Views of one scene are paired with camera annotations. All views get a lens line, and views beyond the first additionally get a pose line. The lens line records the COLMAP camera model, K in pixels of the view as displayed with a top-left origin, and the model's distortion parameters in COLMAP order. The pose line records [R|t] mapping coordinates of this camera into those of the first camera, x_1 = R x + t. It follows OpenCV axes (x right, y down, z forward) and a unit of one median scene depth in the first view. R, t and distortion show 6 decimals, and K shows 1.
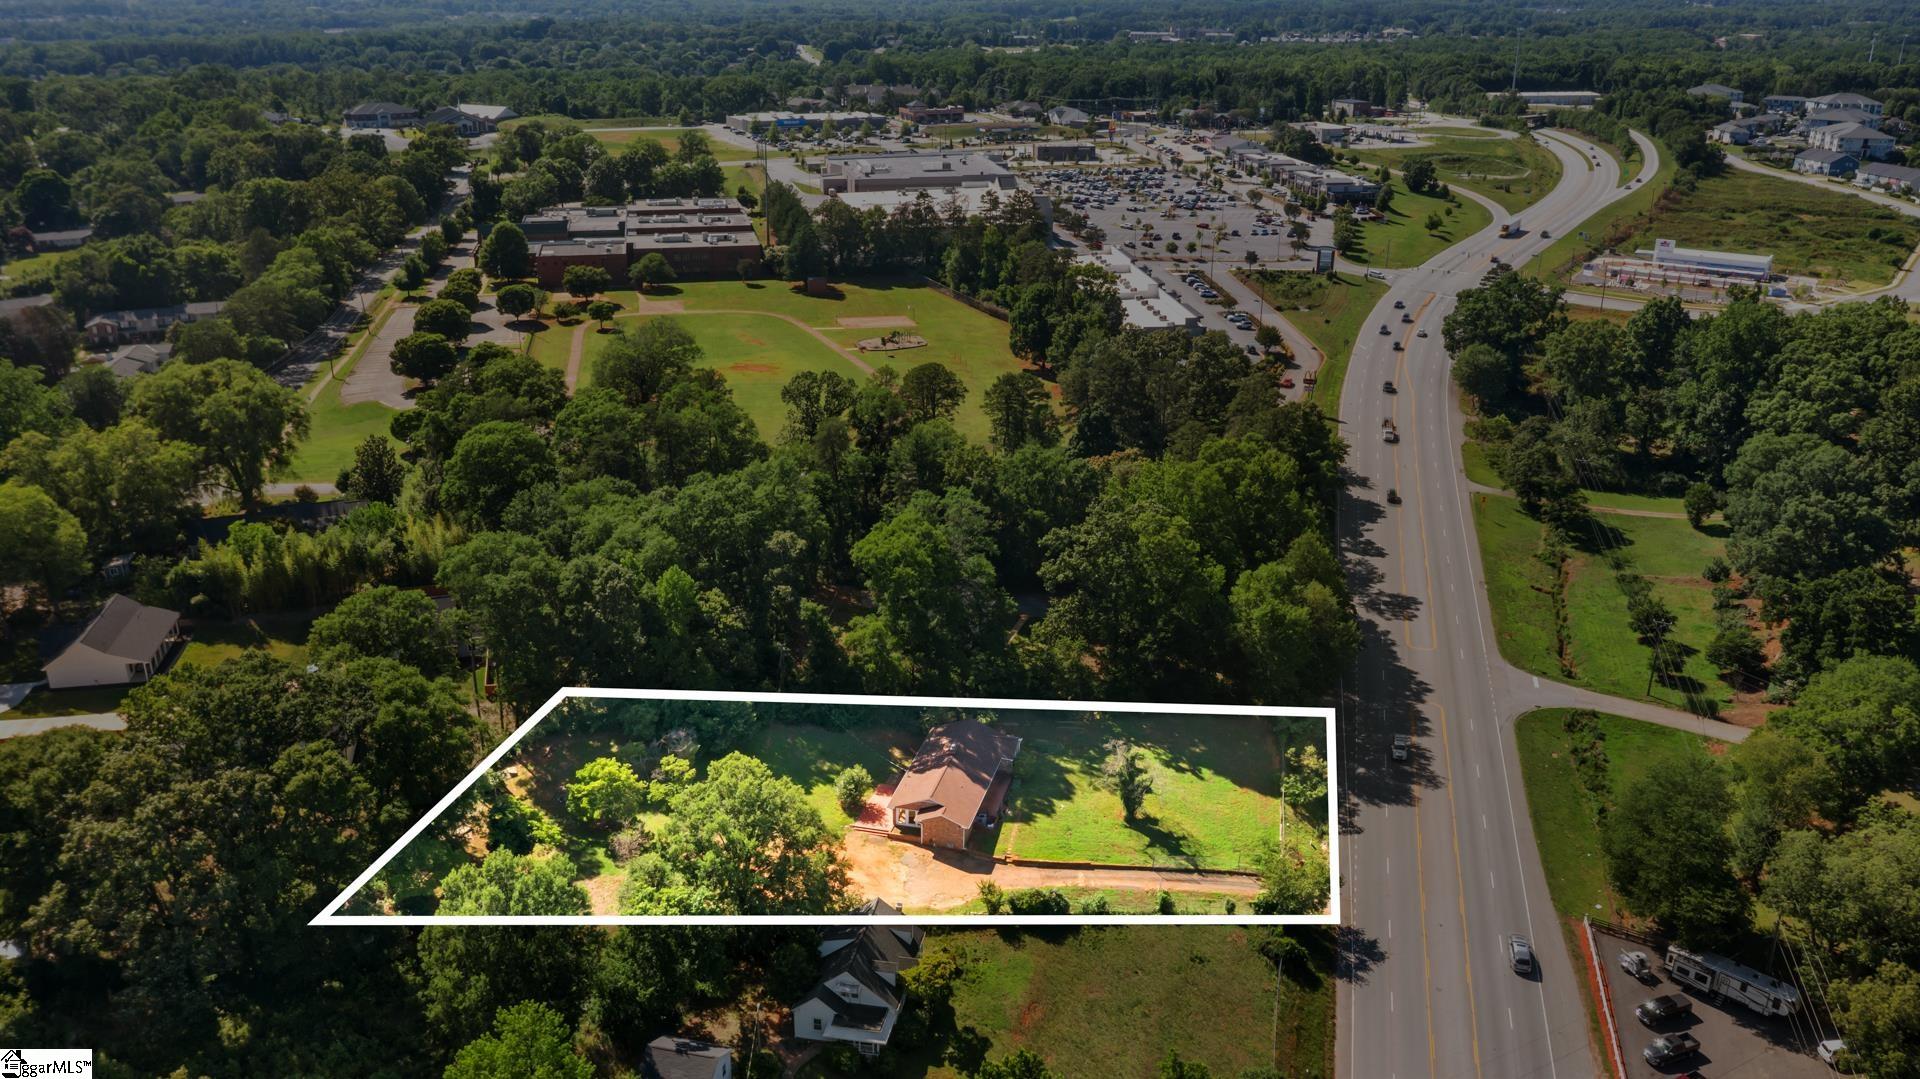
lens RADIAL K [[1517.5, 0, 960.0], [0, 1517.5, 539.5], [0, 0, 1]] dist [-0.021295, 0.006158]
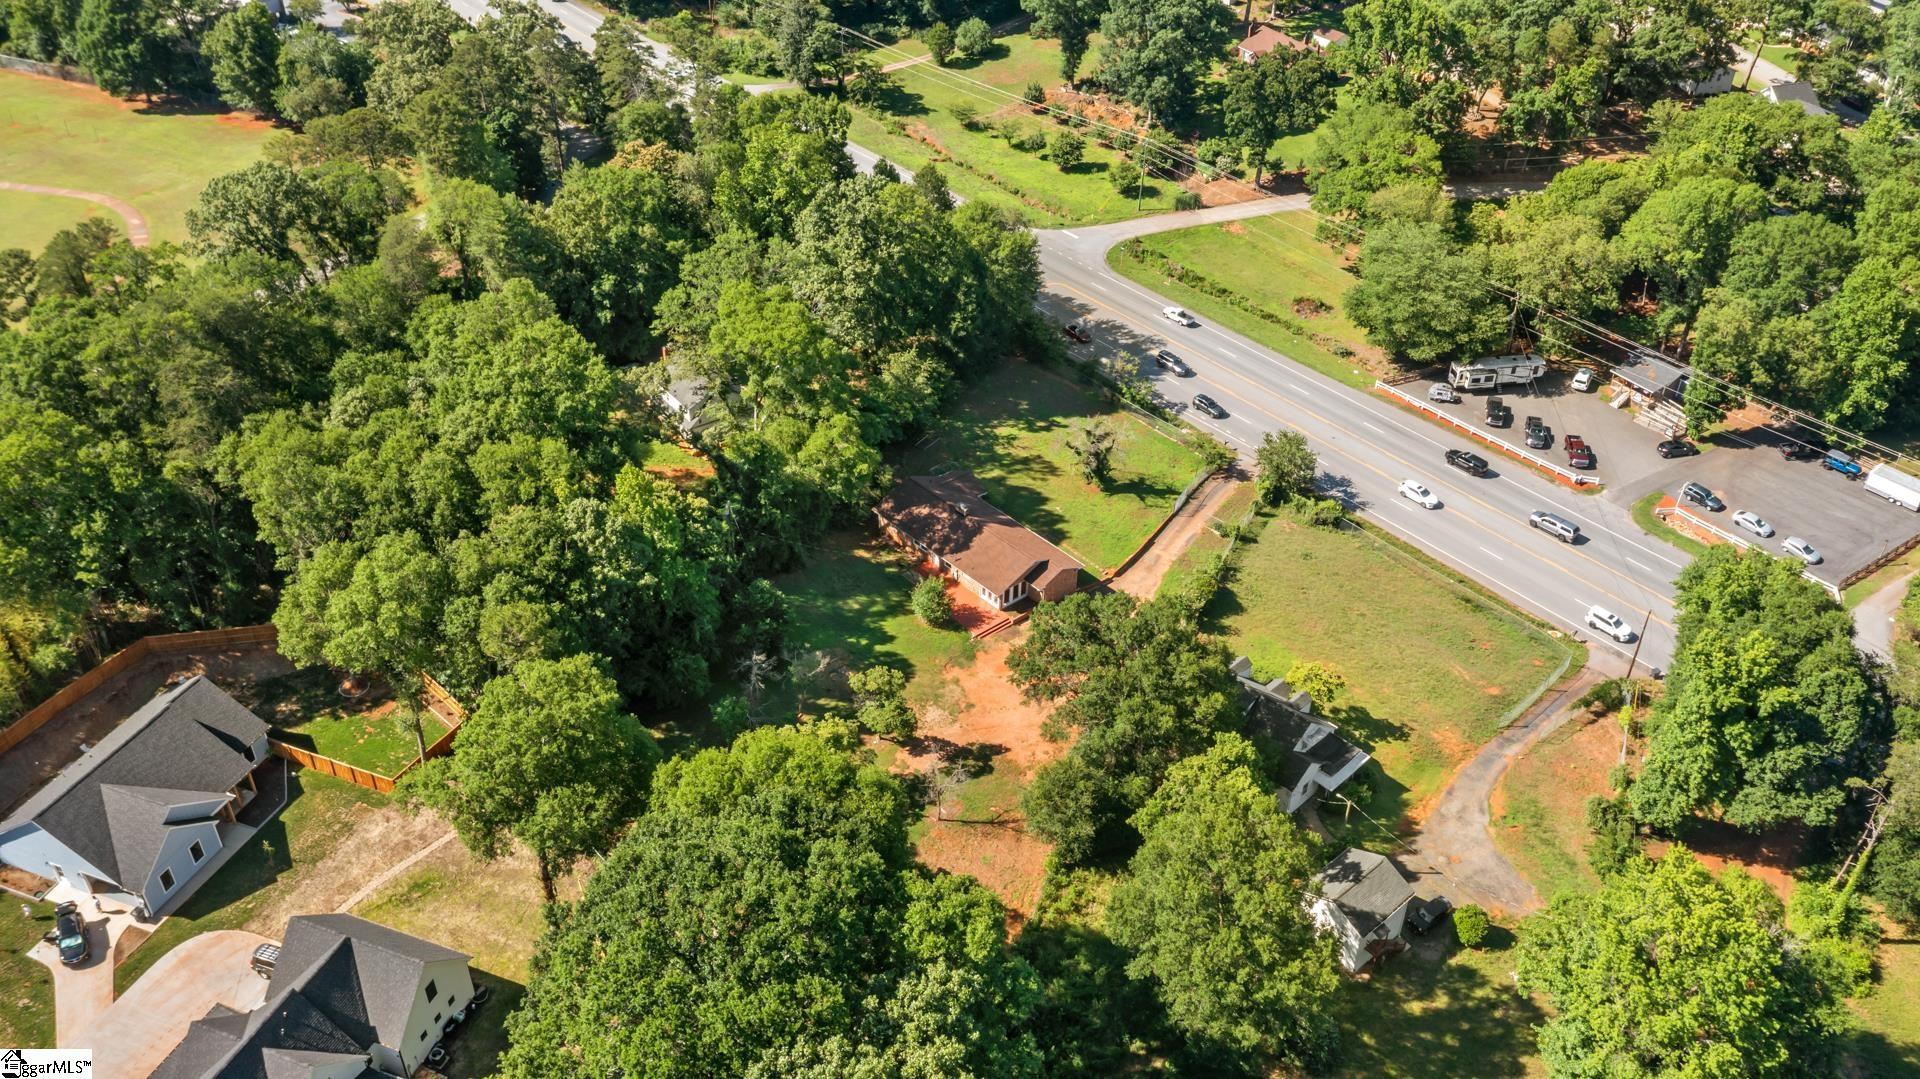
lens RADIAL K [[1516.0, 0, 960.0], [0, 1516.0, 539.5], [0, 0, 1]] dist [-0.019314, -0.010229]
pose [[0.568877, -0.473059, 0.672751, -0.614182], [0.284295, 0.880696, 0.378880, -0.180397], [-0.771722, -0.024277, 0.635496, 0.466985]]
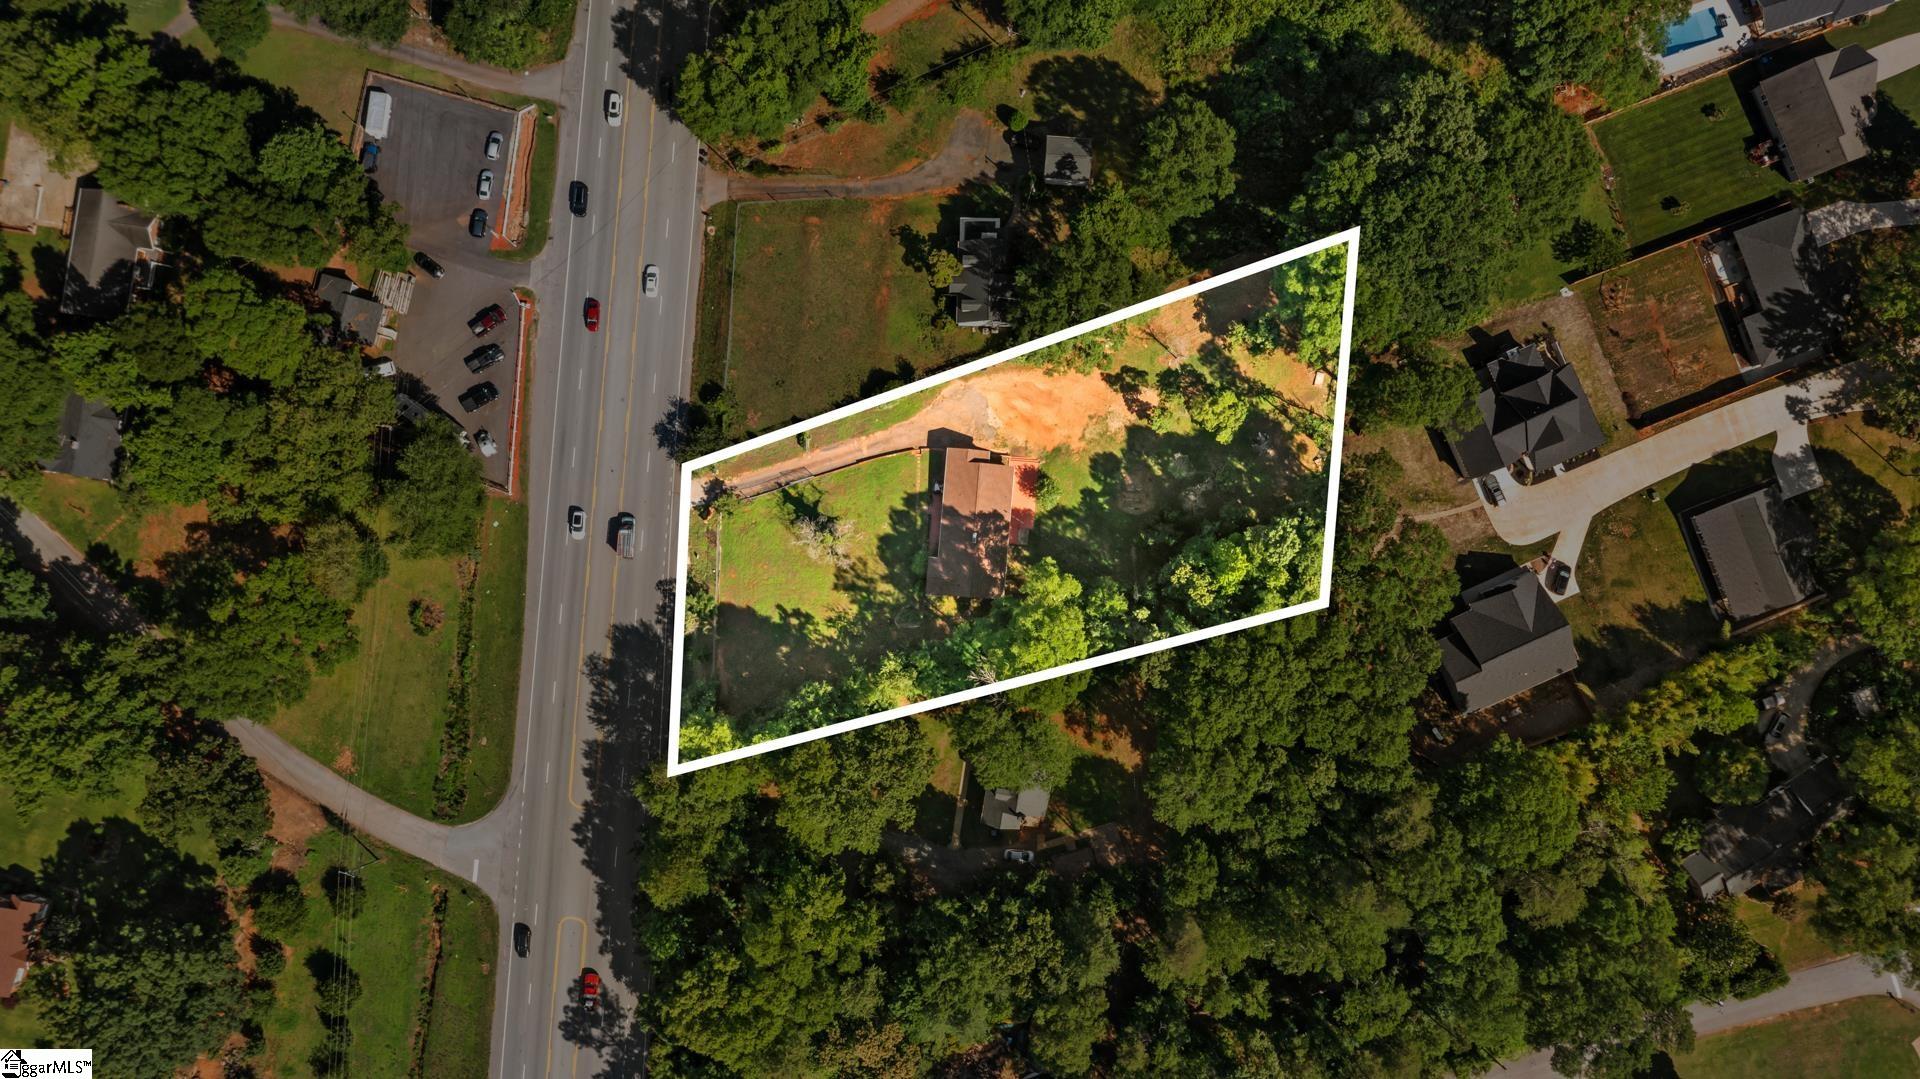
lens RADIAL K [[1539.2, 0, 1005.8], [0, 1539.2, 539.8], [0, 0, 1]] dist [-0.033813, 0.001075]
pose [[-0.986139, 0.165575, 0.010700, -0.045397], [-0.046348, -0.336813, 0.940430, -1.073899], [0.159316, 0.926899, 0.339819, 0.603566]]
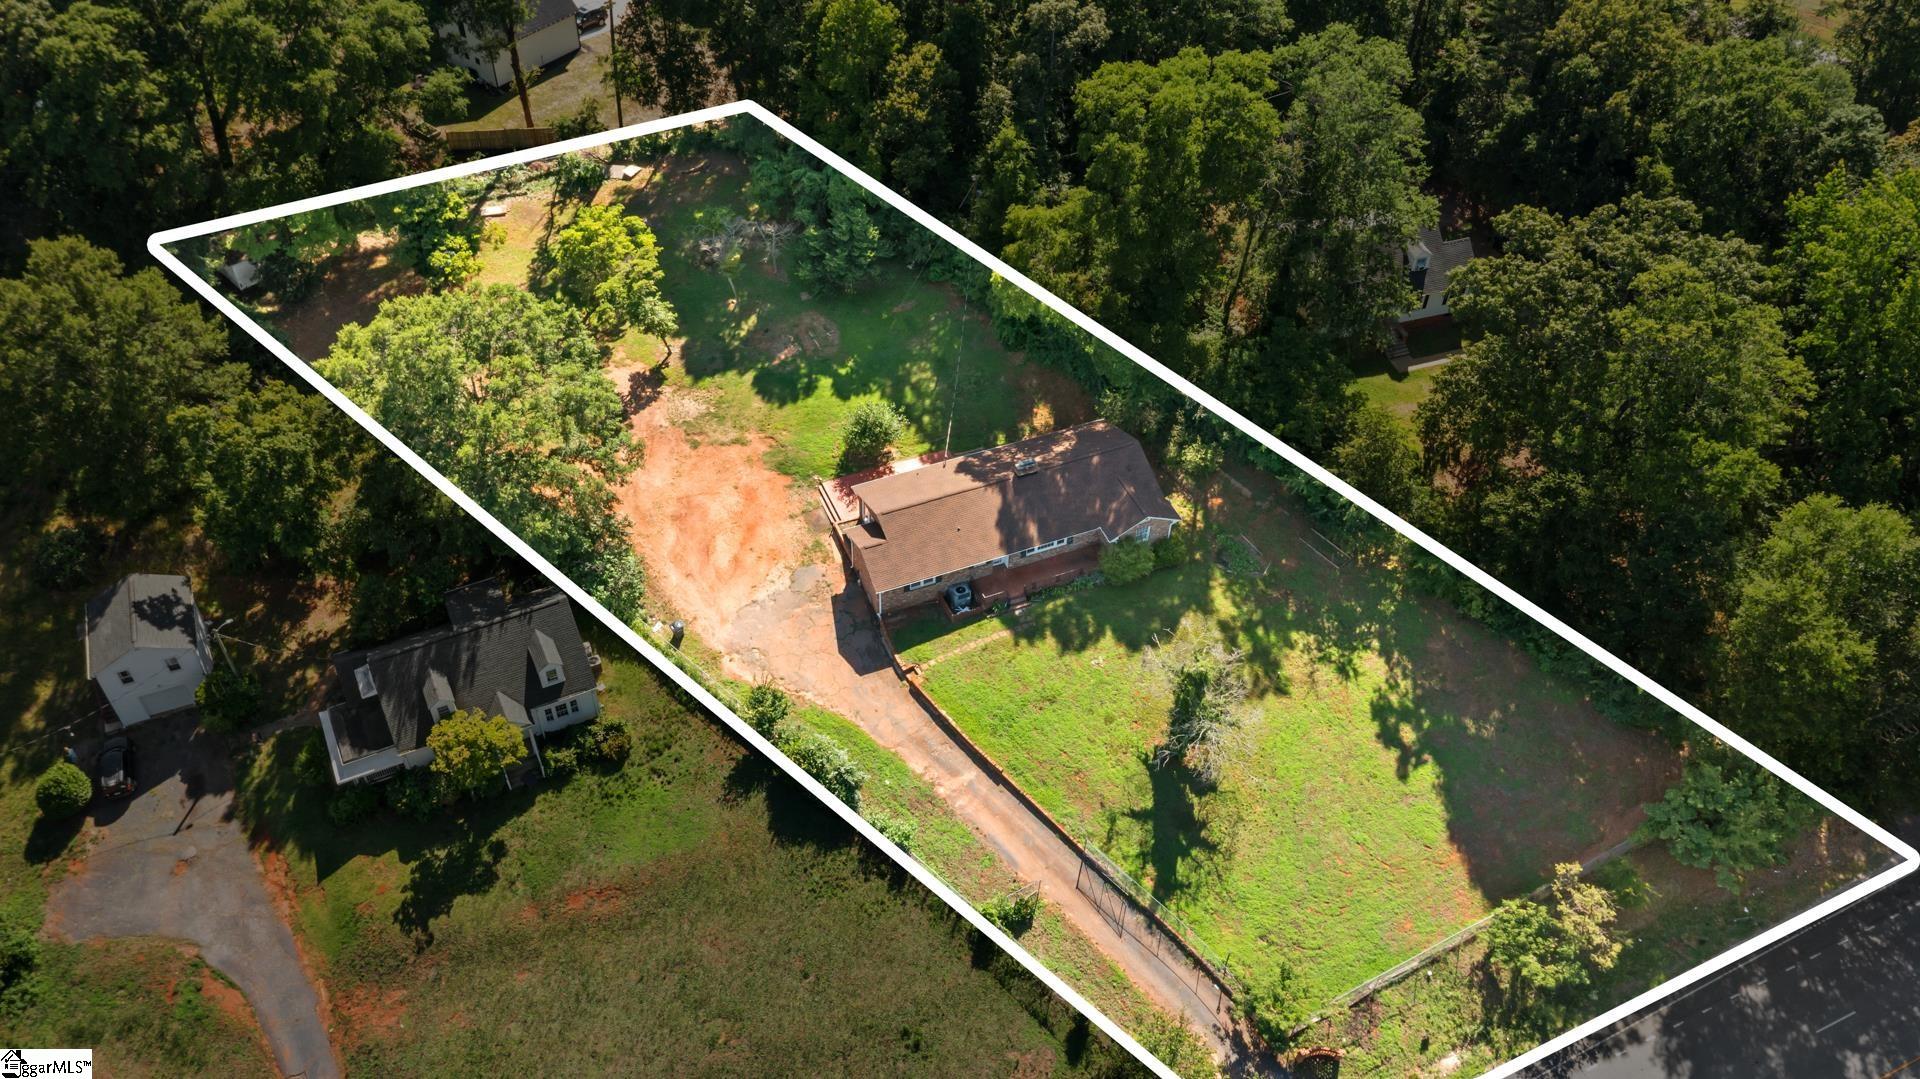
lens RADIAL K [[1539.2, 0, 1005.8], [0, 1539.2, 539.8], [0, 0, 1]] dist [-0.033813, 0.001075]
pose [[0.612374, 0.566798, -0.551125, 0.339651], [-0.283149, 0.808124, 0.516490, -0.141961], [0.738123, -0.160235, 0.655362, 0.628875]]
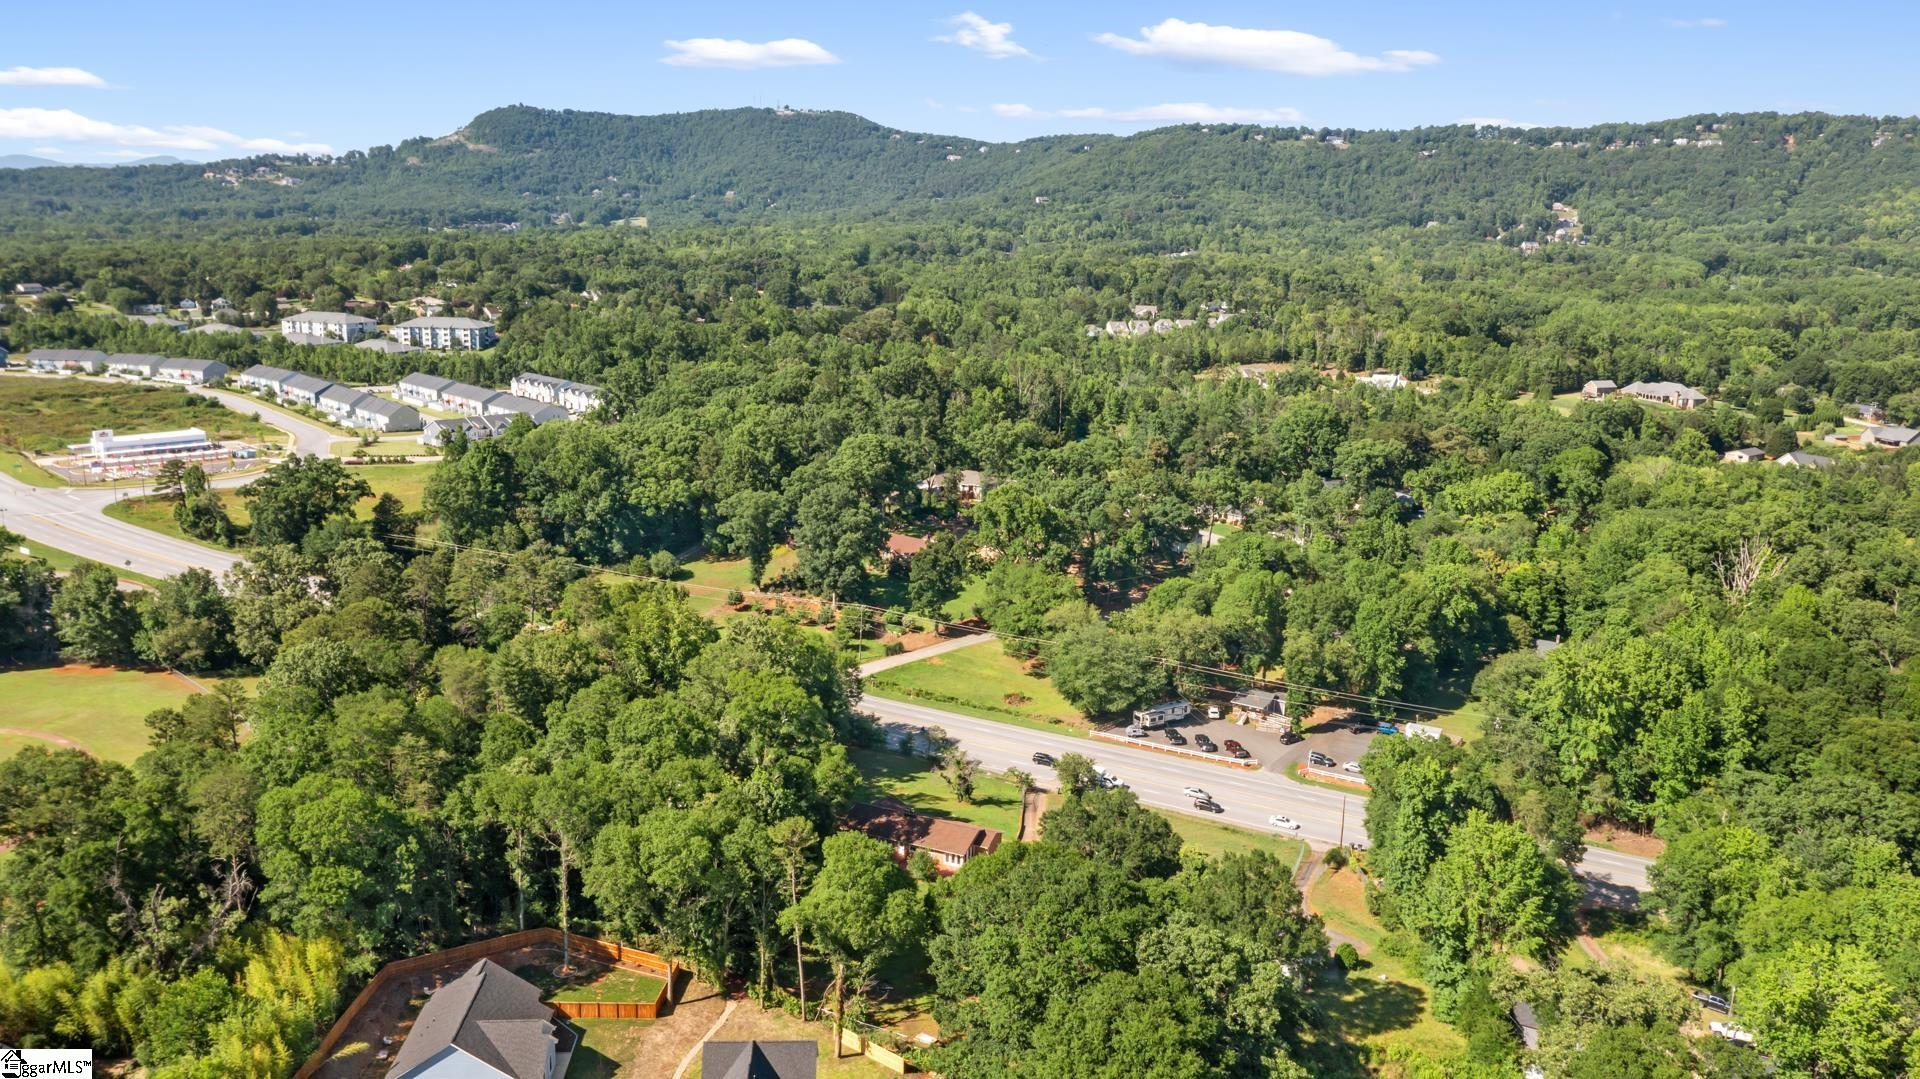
lens RADIAL K [[1517.5, 0, 960.0], [0, 1517.5, 539.5], [0, 0, 1]] dist [-0.021295, 0.006158]
pose [[0.193805, -0.218487, 0.956401, -1.147154], [0.328486, 0.933064, 0.146591, -0.238671], [-0.924411, 0.285755, 0.252602, 0.614655]]
